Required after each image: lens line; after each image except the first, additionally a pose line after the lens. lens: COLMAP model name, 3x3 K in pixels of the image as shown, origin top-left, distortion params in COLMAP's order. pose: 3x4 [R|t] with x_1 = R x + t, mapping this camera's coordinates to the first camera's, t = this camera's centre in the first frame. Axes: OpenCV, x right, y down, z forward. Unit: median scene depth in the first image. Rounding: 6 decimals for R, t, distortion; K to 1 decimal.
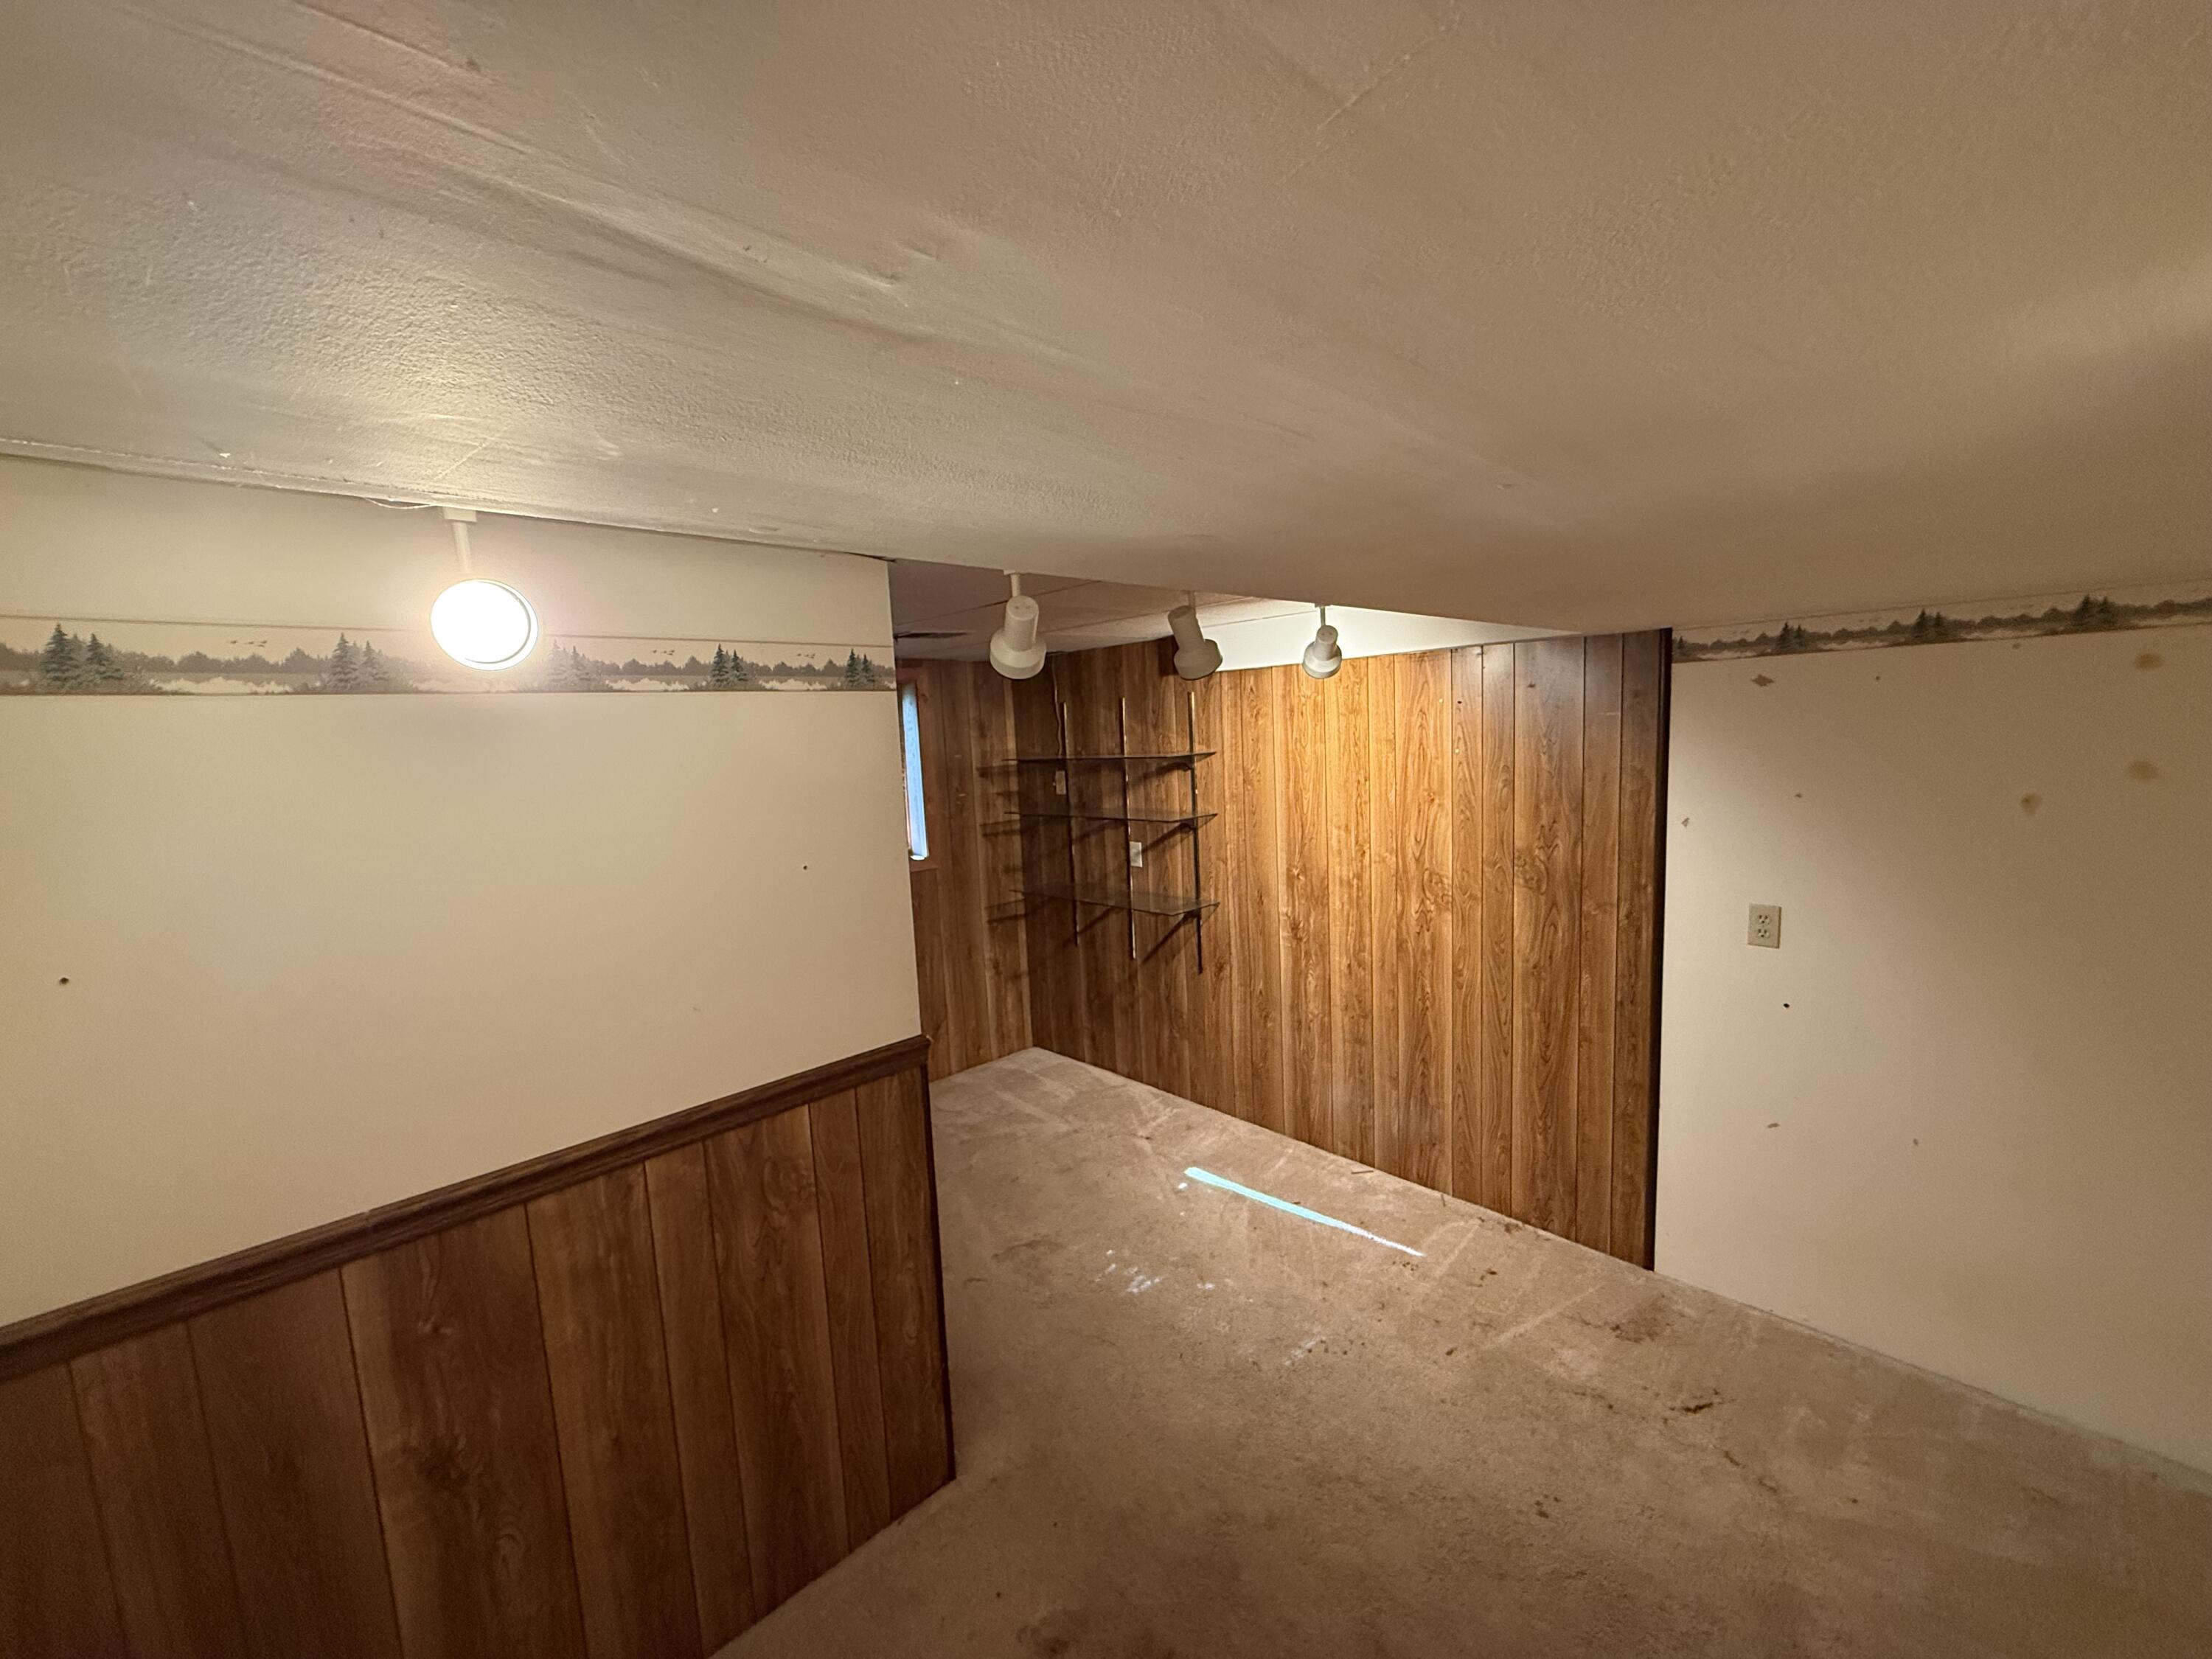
lens RADIAL K [[877.9, 0, 1101.3], [0, 877.9, 830.4], [0, 0, 1]] dist [-0.000592, -0.000021]
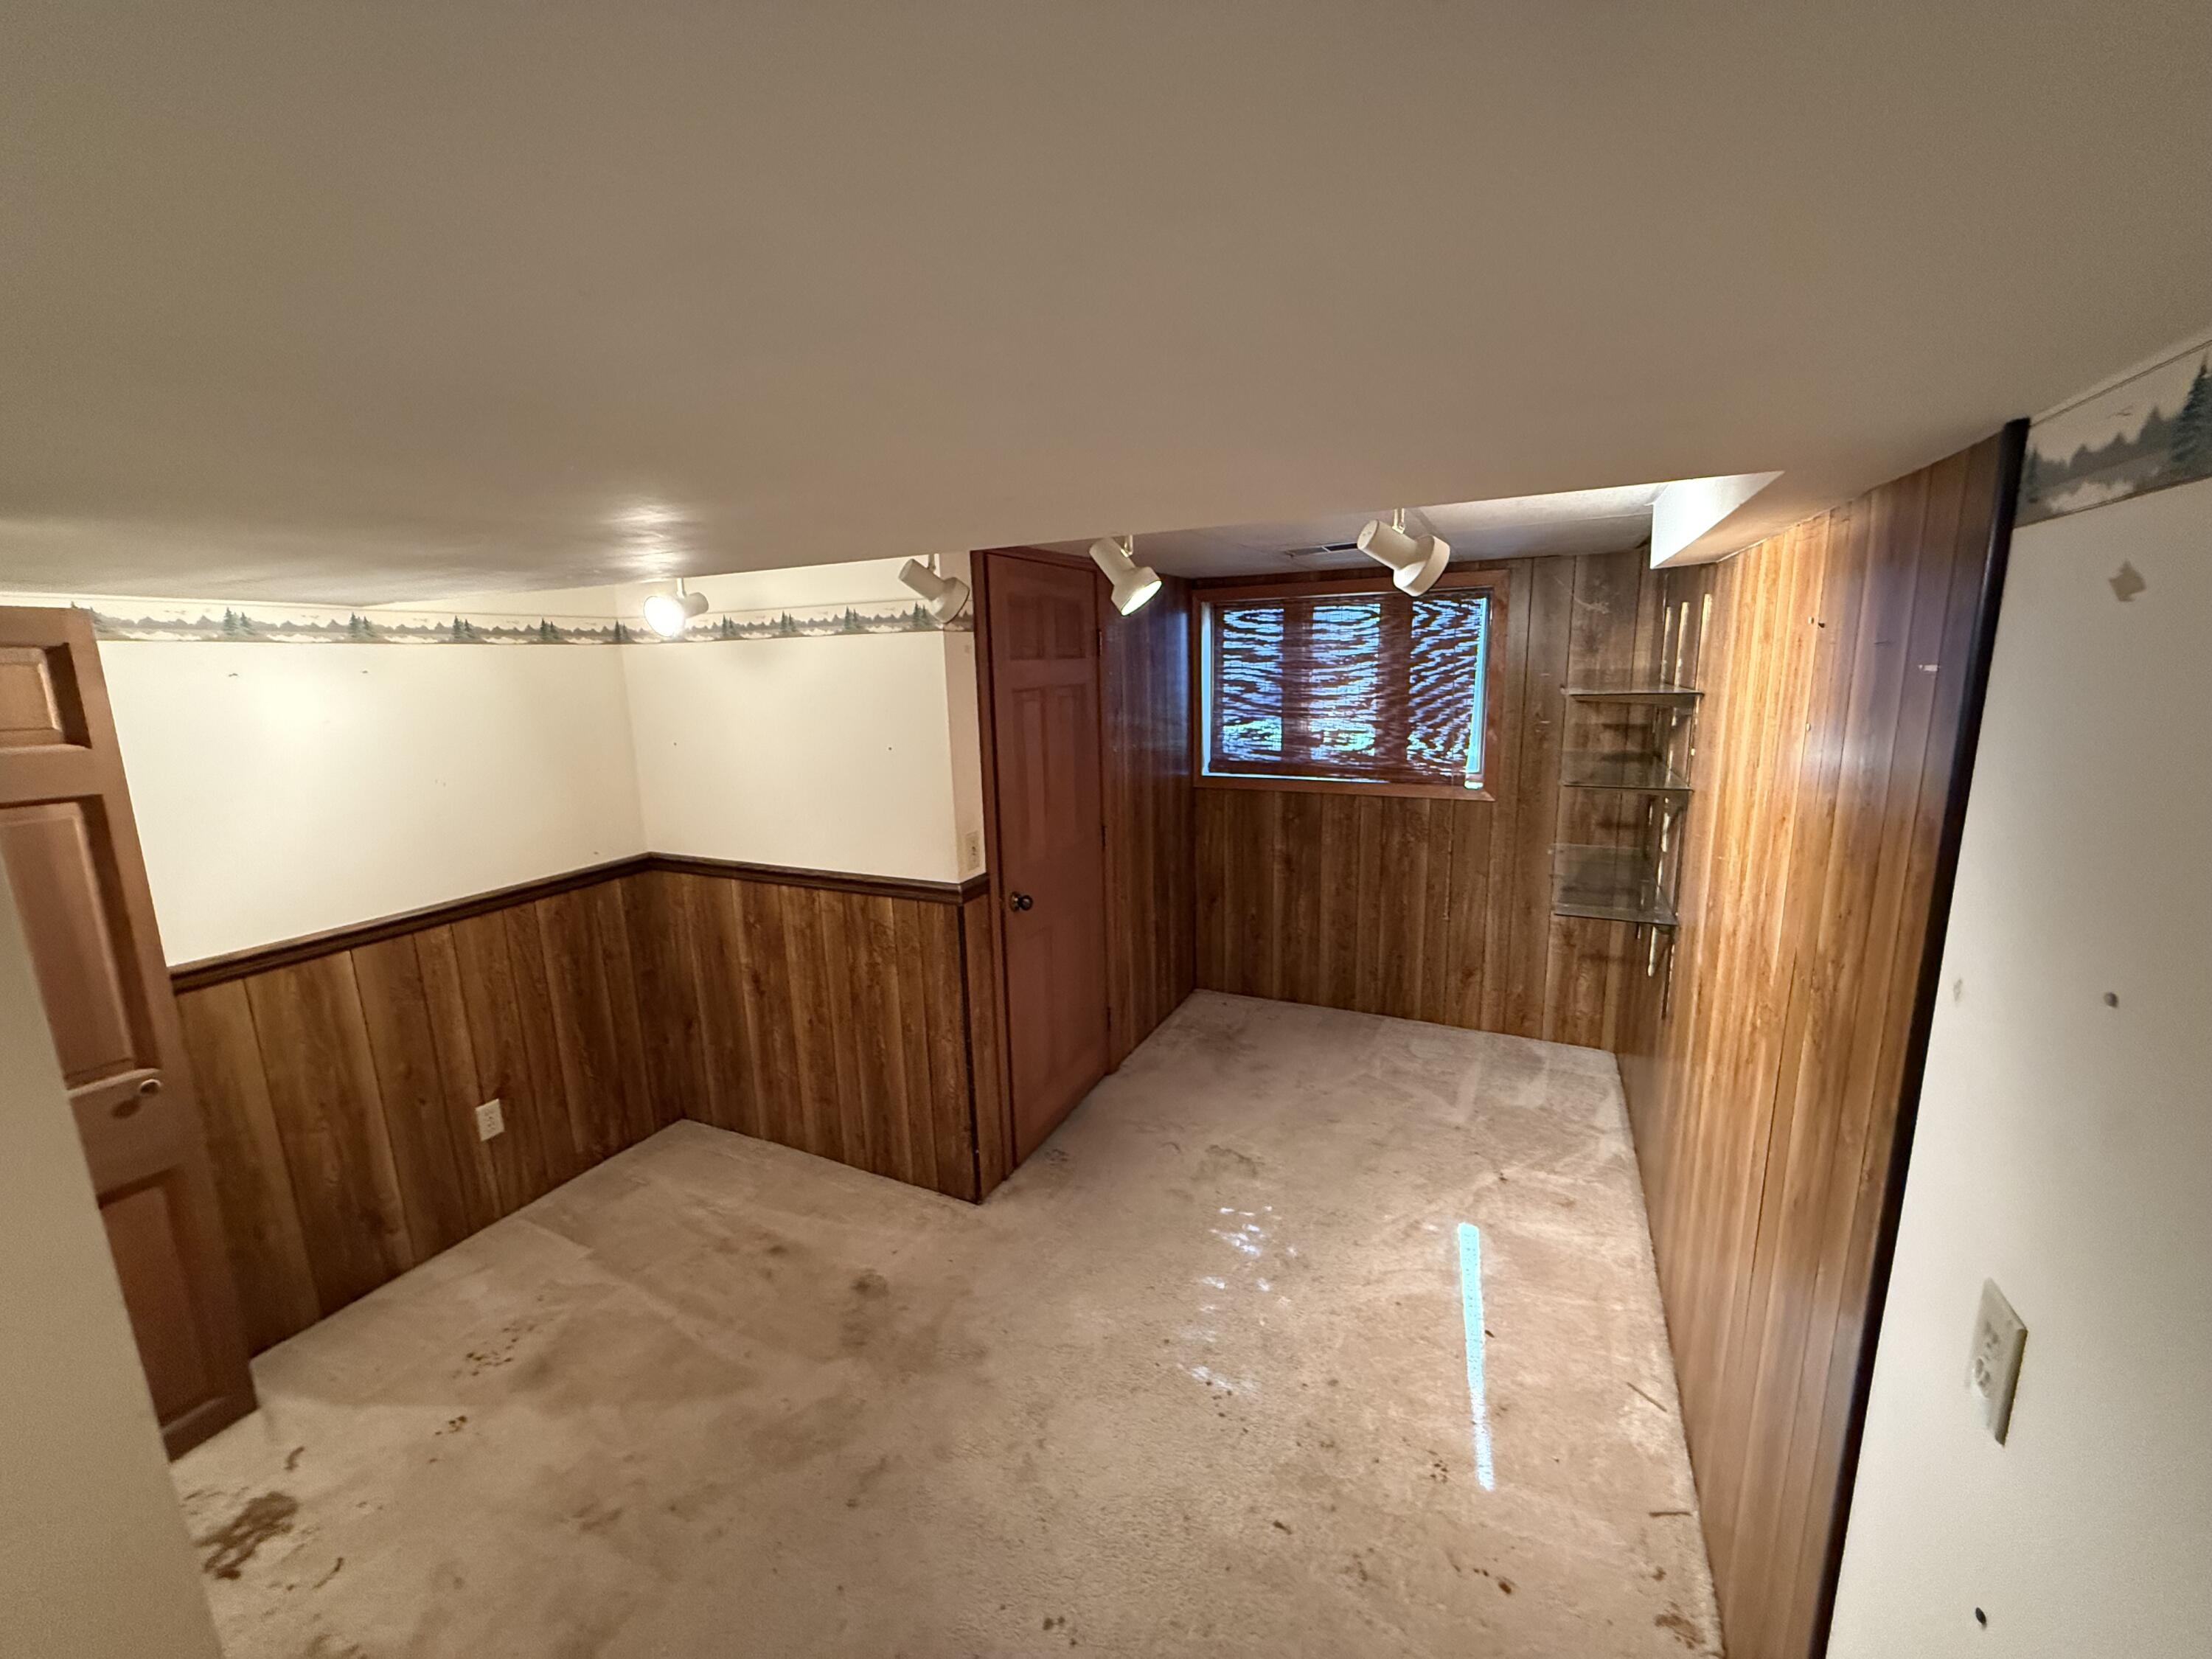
lens RADIAL K [[877.9, 0, 1105.0], [0, 877.9, 831.5], [0, 0, 1]] dist [-0.000592, -0.000021]
pose [[0.346366, 0.218074, -0.912400, 0.729157], [-0.099871, 0.975650, 0.195278, -0.091308], [0.932768, 0.023485, 0.359711, 0.471490]]
